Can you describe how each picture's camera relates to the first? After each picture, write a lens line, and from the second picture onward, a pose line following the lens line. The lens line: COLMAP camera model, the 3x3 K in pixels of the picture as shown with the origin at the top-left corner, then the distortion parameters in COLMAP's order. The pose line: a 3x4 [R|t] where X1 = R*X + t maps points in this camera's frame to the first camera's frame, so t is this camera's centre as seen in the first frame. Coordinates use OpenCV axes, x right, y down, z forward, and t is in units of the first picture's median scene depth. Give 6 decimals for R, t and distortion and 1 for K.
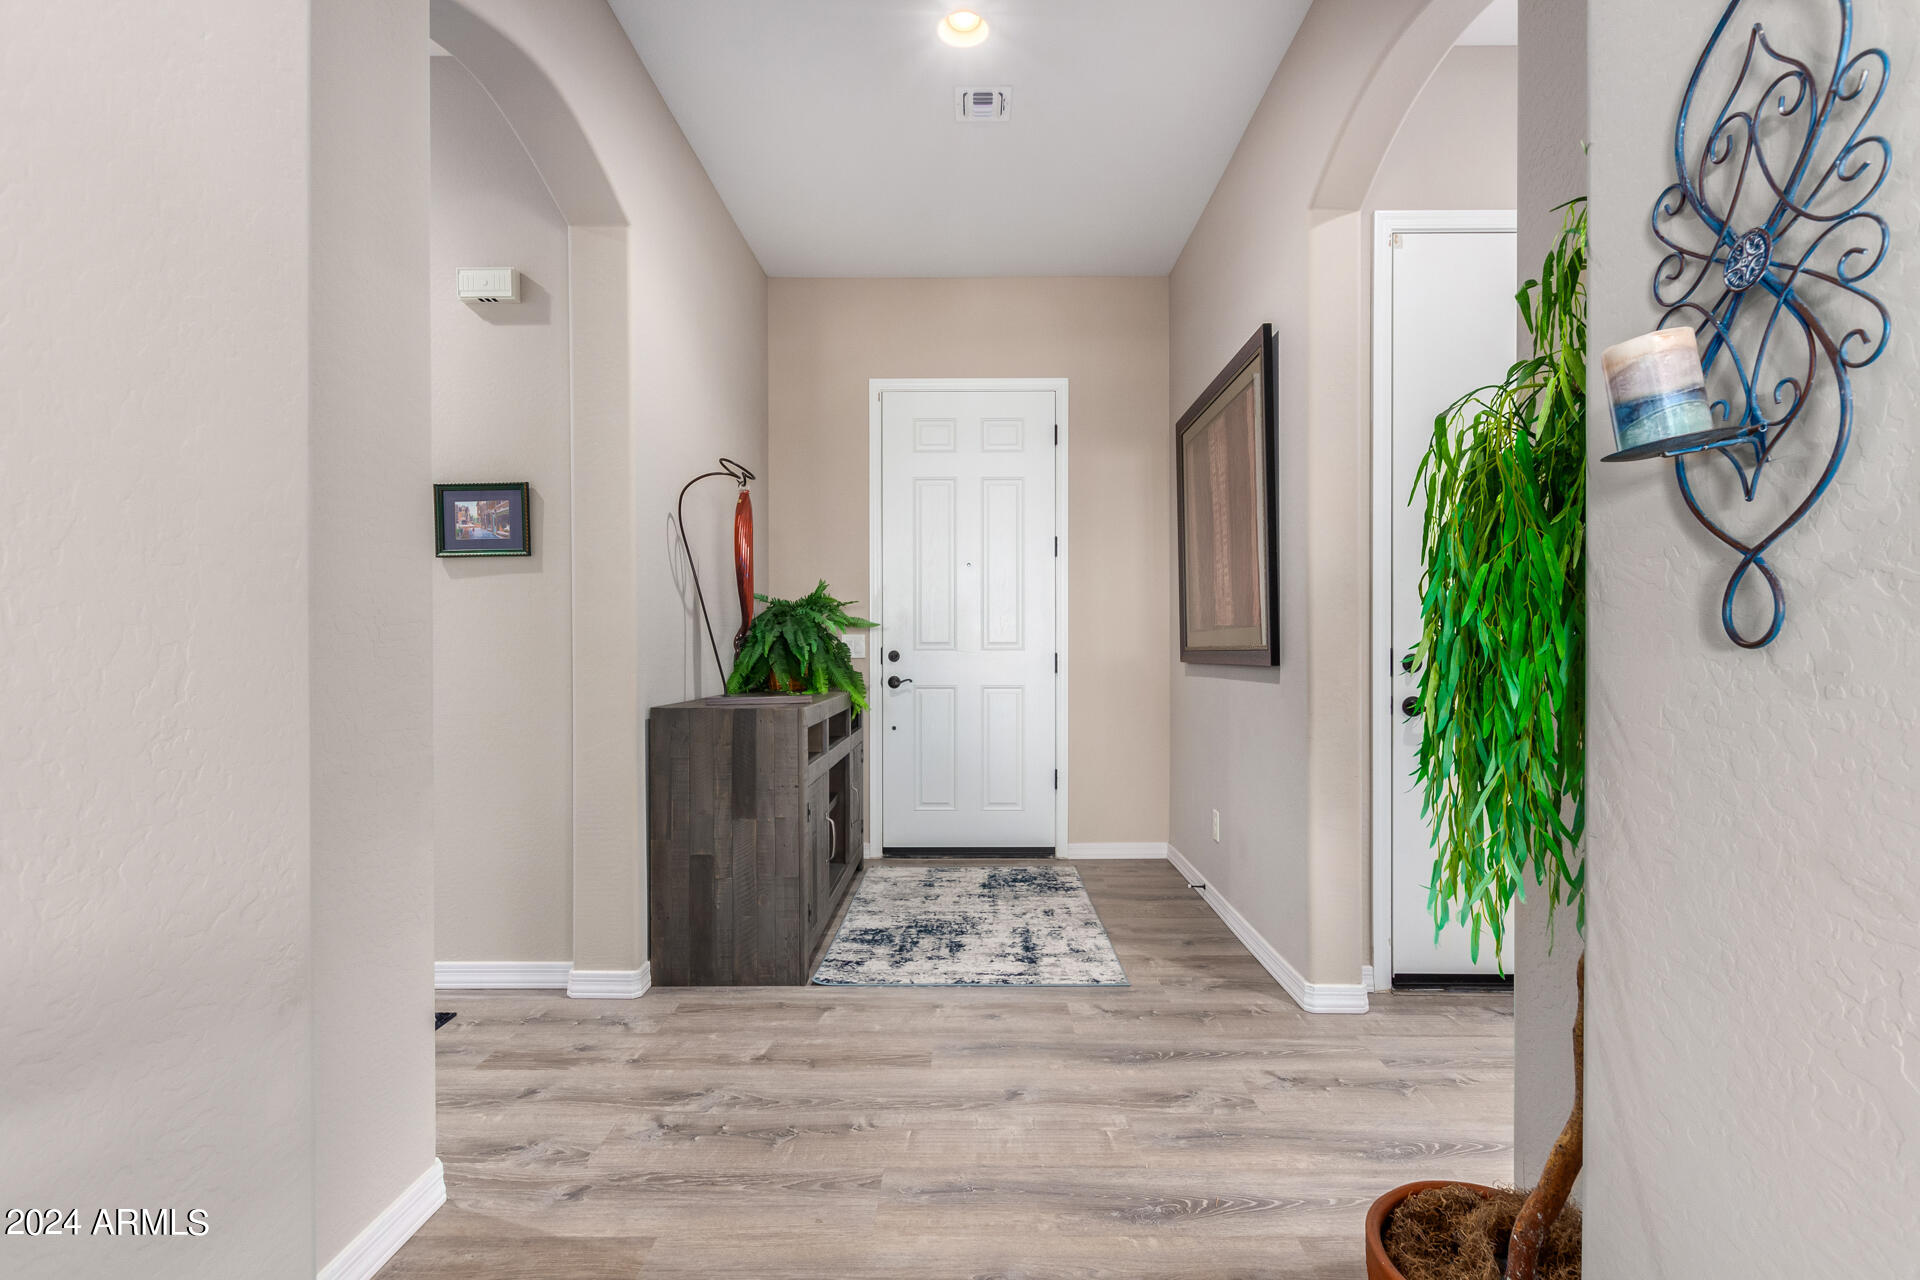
lens RADIAL K [[894.1, 0, 955.8], [0, 894.1, 641.6], [0, 0, 1]] dist [0.004254, -0.001043]
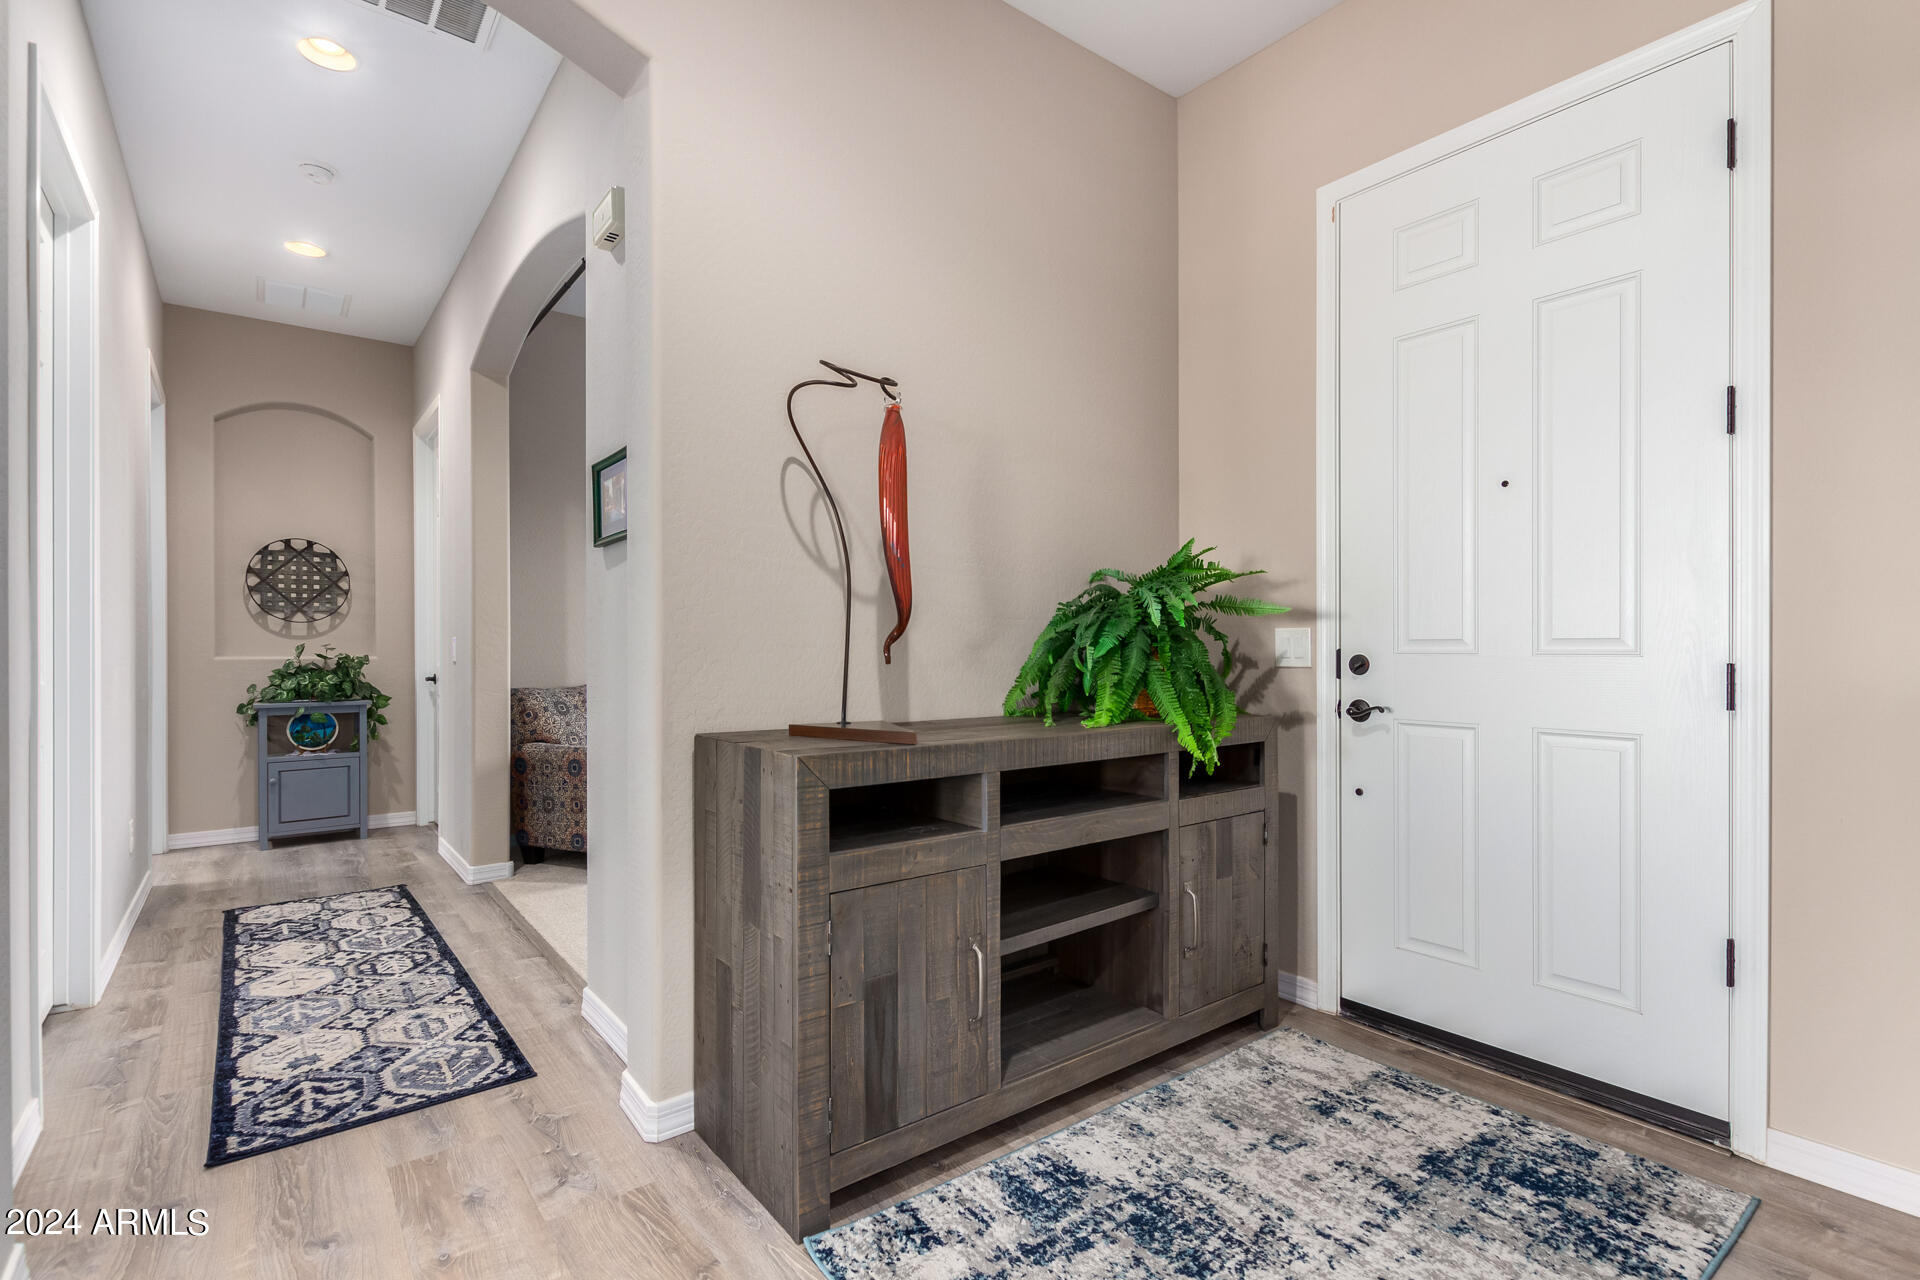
lens RADIAL K [[894.1, 0, 955.8], [0, 894.1, 641.6], [0, 0, 1]] dist [0.004254, -0.001043]
pose [[0.629662, -0.000797, -0.776869, 0.243069], [0.001747, 0.999998, 0.000390, 0.001441], [0.776867, -0.001602, 0.629663, 0.519980]]
